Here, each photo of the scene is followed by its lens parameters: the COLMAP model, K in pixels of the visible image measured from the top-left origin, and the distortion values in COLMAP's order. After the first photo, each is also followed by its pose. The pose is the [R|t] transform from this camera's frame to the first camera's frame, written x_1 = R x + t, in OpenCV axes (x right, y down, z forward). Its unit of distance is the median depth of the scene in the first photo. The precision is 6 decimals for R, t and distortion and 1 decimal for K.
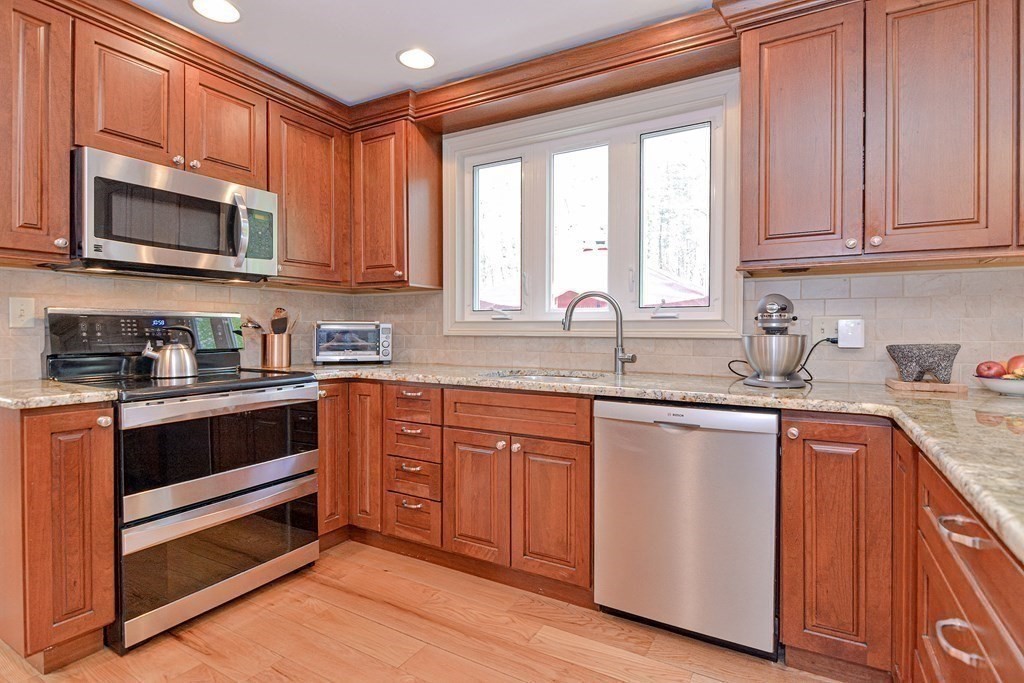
lens RADIAL K [[458.1, 0, 595.2], [0, 458.1, 332.6], [0, 0, 1]] dist [0.001039, -0.000022]
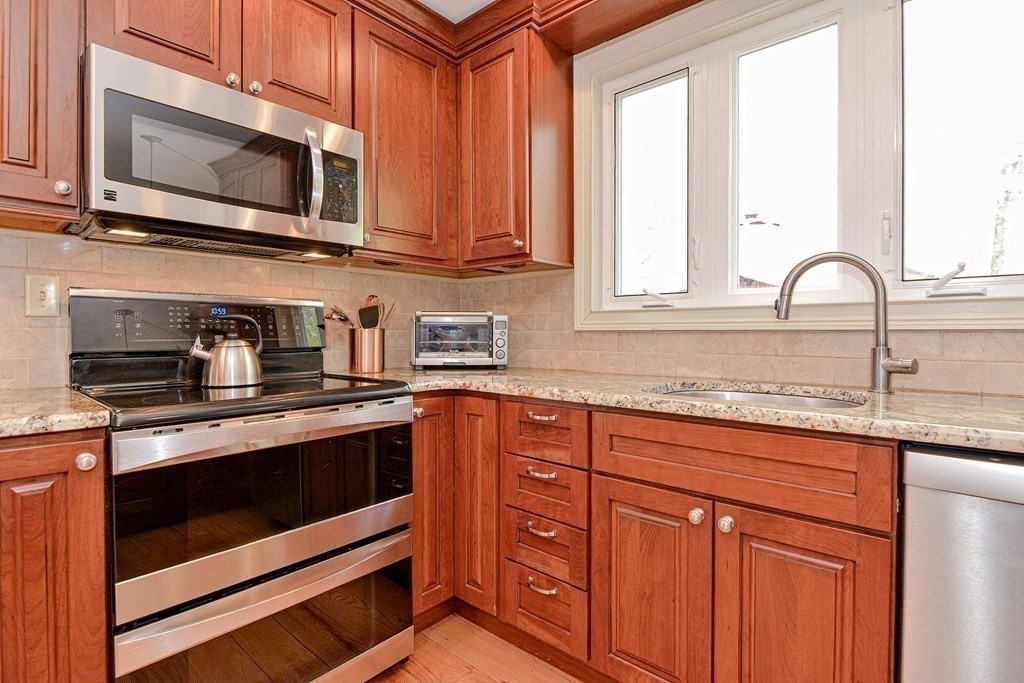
lens RADIAL K [[458.1, 0, 595.2], [0, 458.1, 332.6], [0, 0, 1]] dist [0.001039, -0.000022]
pose [[0.979559, -0.003613, -0.201124, -0.190795], [0.001864, 0.999959, -0.008886, 0.018914], [0.201148, 0.008330, 0.979526, 0.367735]]
